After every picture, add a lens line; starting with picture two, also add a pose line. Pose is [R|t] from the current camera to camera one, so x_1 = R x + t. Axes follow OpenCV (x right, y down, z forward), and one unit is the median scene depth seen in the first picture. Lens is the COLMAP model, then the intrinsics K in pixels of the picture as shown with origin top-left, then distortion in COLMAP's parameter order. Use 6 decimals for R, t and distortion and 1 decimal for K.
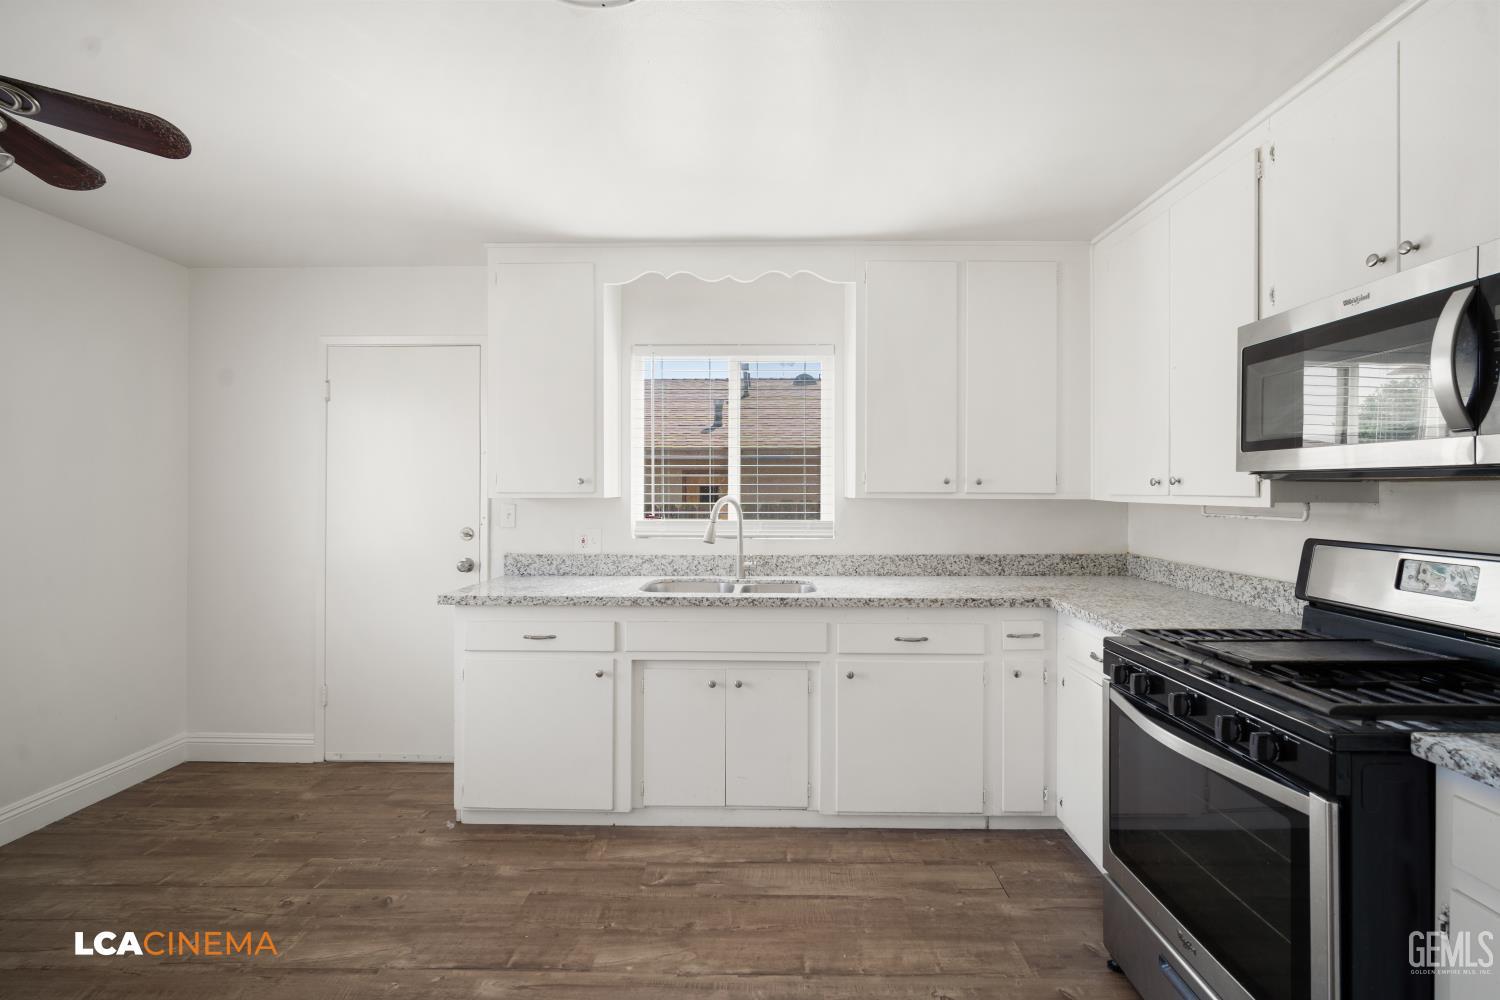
lens RADIAL K [[651.9, 0, 757.7], [0, 651.9, 492.4], [0, 0, 1]] dist [-0.012404, 0.002384]
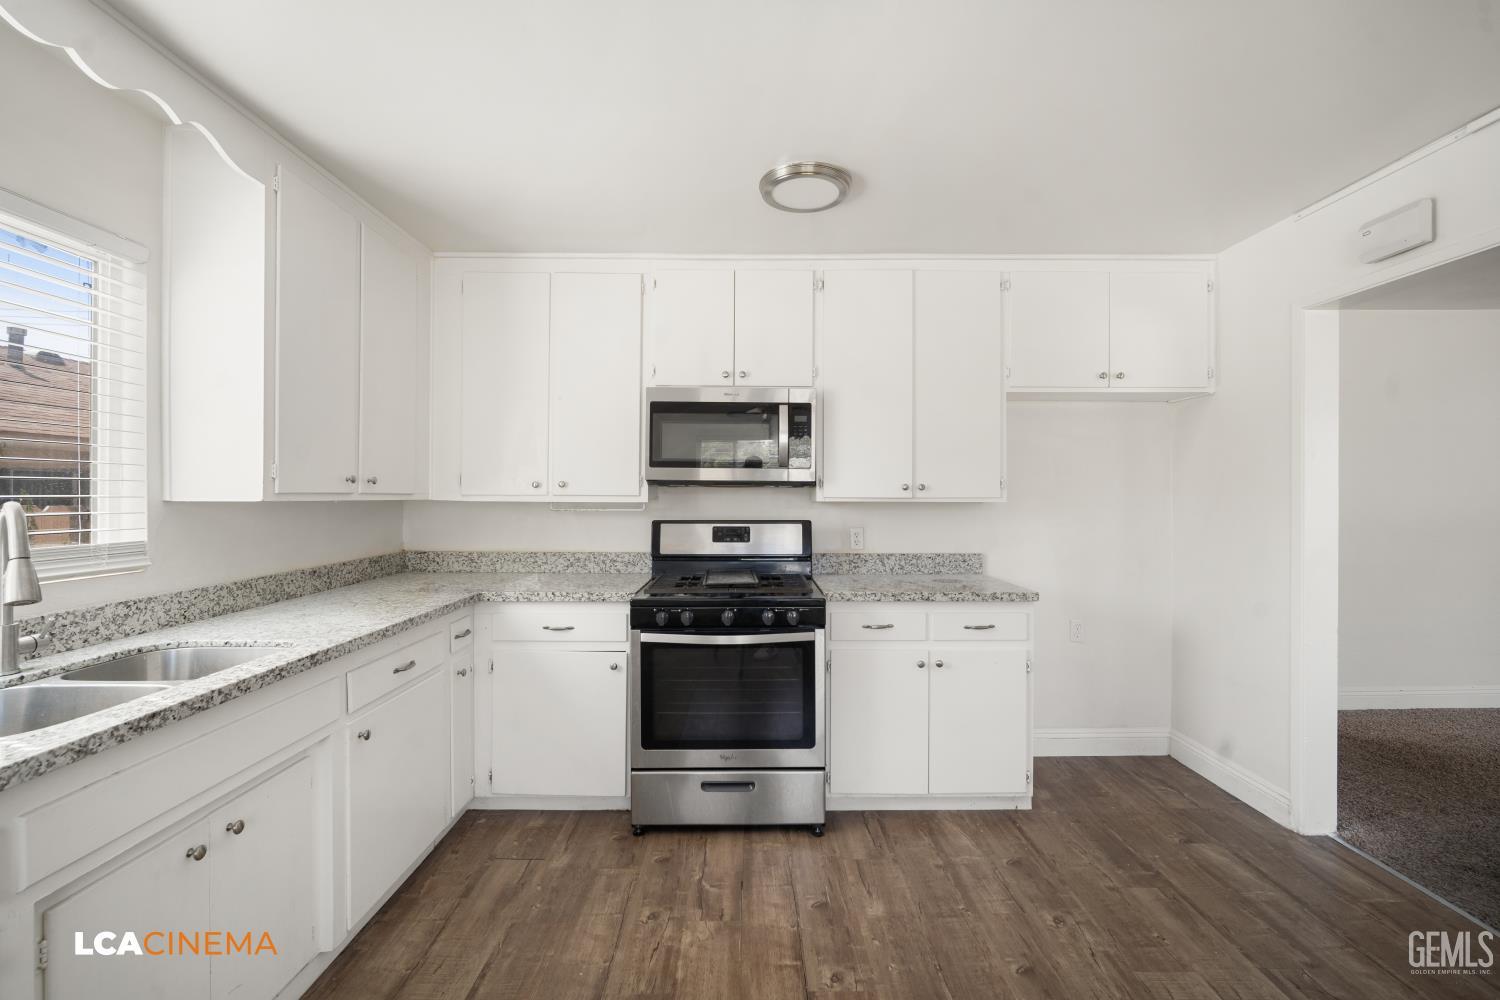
lens RADIAL K [[651.9, 0, 753.7], [0, 651.9, 498.3], [0, 0, 1]] dist [-0.012404, 0.002384]
pose [[-0.016645, -0.008366, 0.999826, -0.611510], [-0.000461, 0.999965, 0.008359, -0.000423], [-0.999861, -0.000321, -0.016648, 0.561725]]
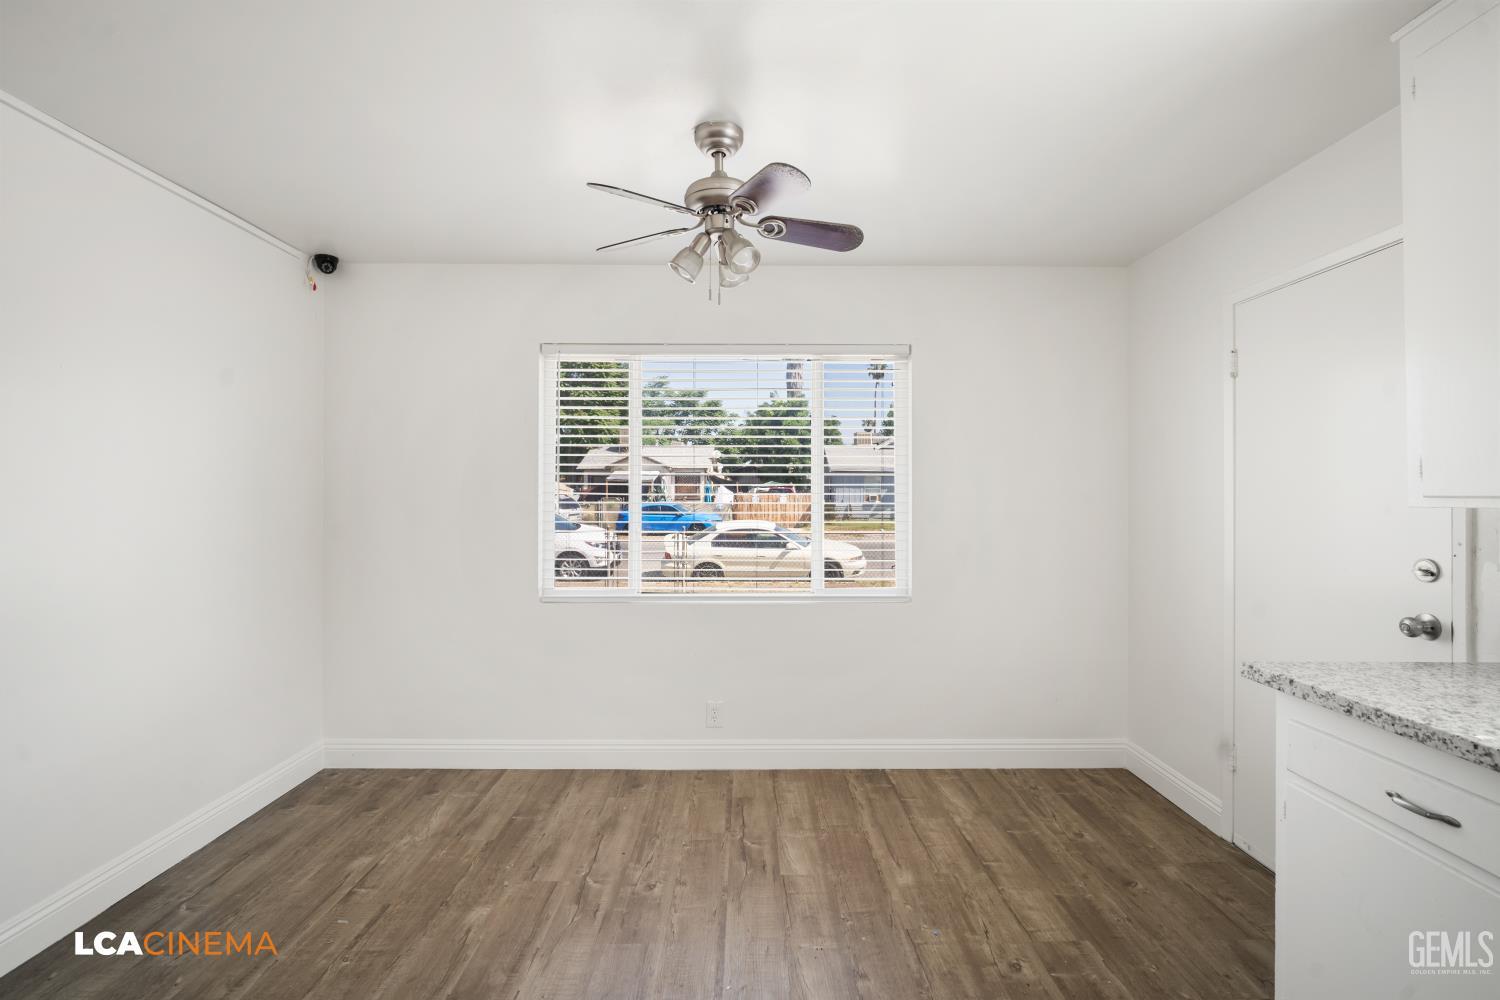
lens RADIAL K [[651.9, 0, 752.3], [0, 651.9, 491.9], [0, 0, 1]] dist [-0.012404, 0.002384]
pose [[0.020429, -0.002791, -0.999787, 0.117181], [-0.000420, 0.999996, -0.002800, -0.002464], [0.999791, 0.000477, 0.020427, 0.517229]]
